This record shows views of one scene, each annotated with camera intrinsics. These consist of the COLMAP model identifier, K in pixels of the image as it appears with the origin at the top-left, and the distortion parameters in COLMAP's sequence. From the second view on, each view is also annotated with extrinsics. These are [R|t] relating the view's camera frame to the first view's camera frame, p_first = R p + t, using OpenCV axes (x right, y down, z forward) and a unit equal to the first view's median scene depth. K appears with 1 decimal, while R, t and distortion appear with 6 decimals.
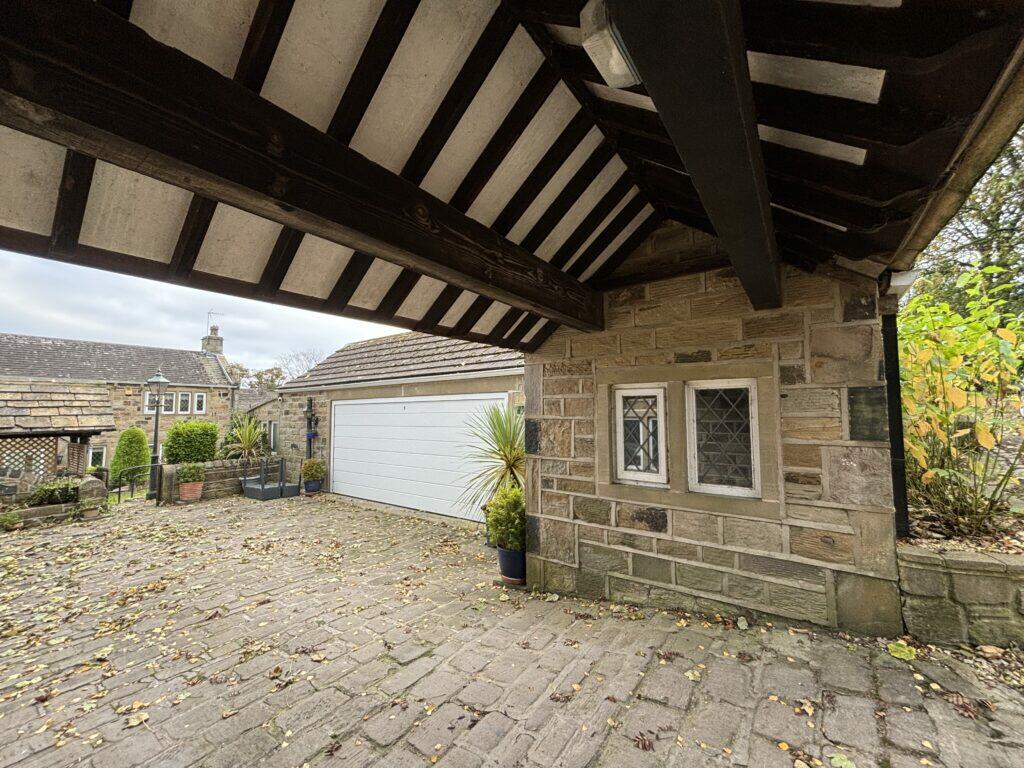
lens RADIAL K [[411.1, 0, 507.2], [0, 411.1, 384.1], [0, 0, 1]] dist [0.007262, -0.000052]
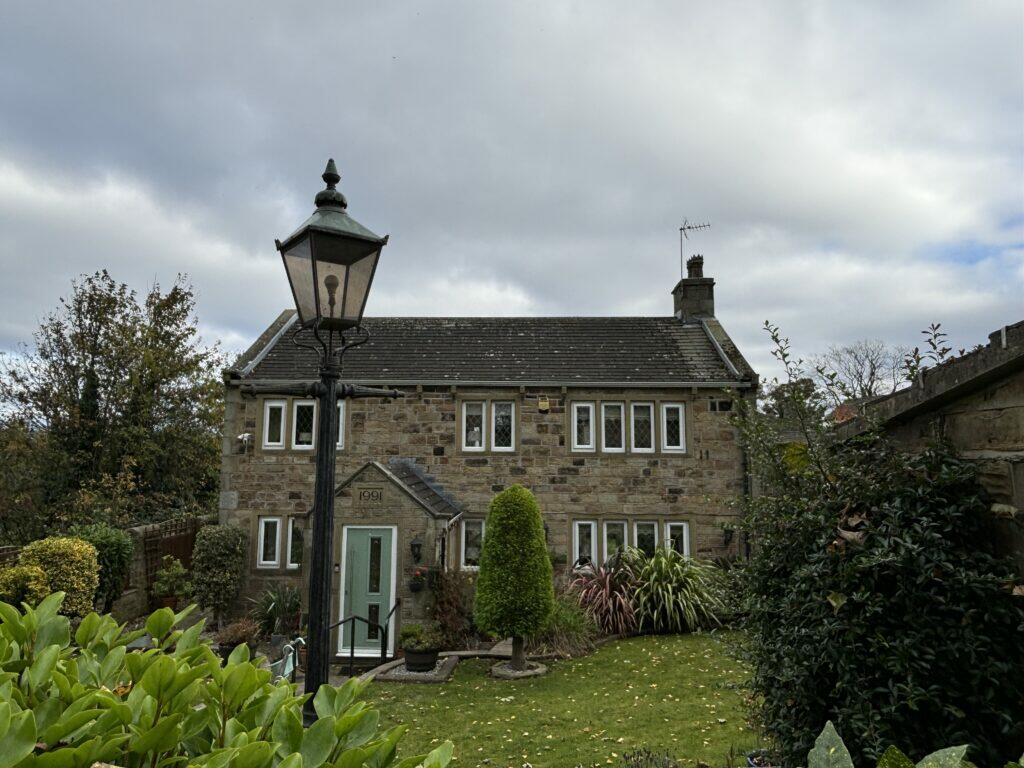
lens RADIAL K [[658.9, 0, 509.7], [0, 658.9, 377.5], [0, 0, 1]] dist [0.057265, -0.000707]
pose [[0.602875, -0.082722, -0.793536, -0.317821], [0.045708, 0.996558, -0.069161, 0.034975], [0.796525, 0.005424, 0.604581, 0.476057]]
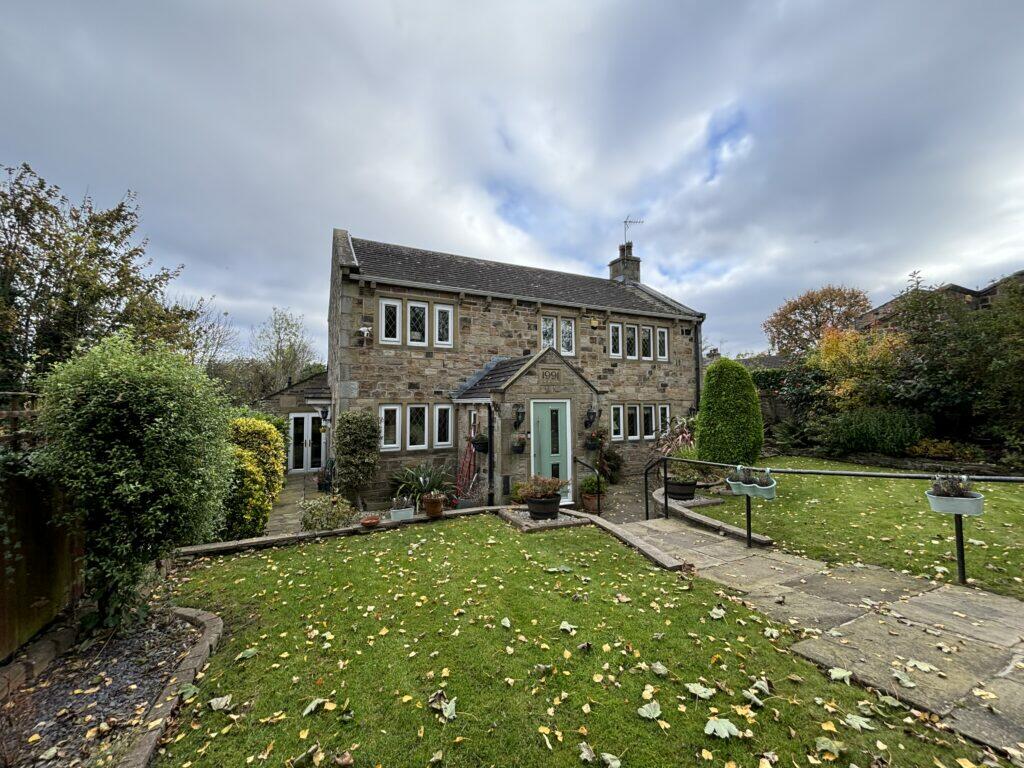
lens RADIAL K [[411.1, 0, 511.5], [0, 411.1, 387.1], [0, 0, 1]] dist [0.007262, -0.000052]
pose [[0.905028, -0.012085, -0.425180, -0.694885], [0.026134, 0.999288, 0.027226, 0.089342], [0.424549, -0.035752, 0.904699, 0.335012]]
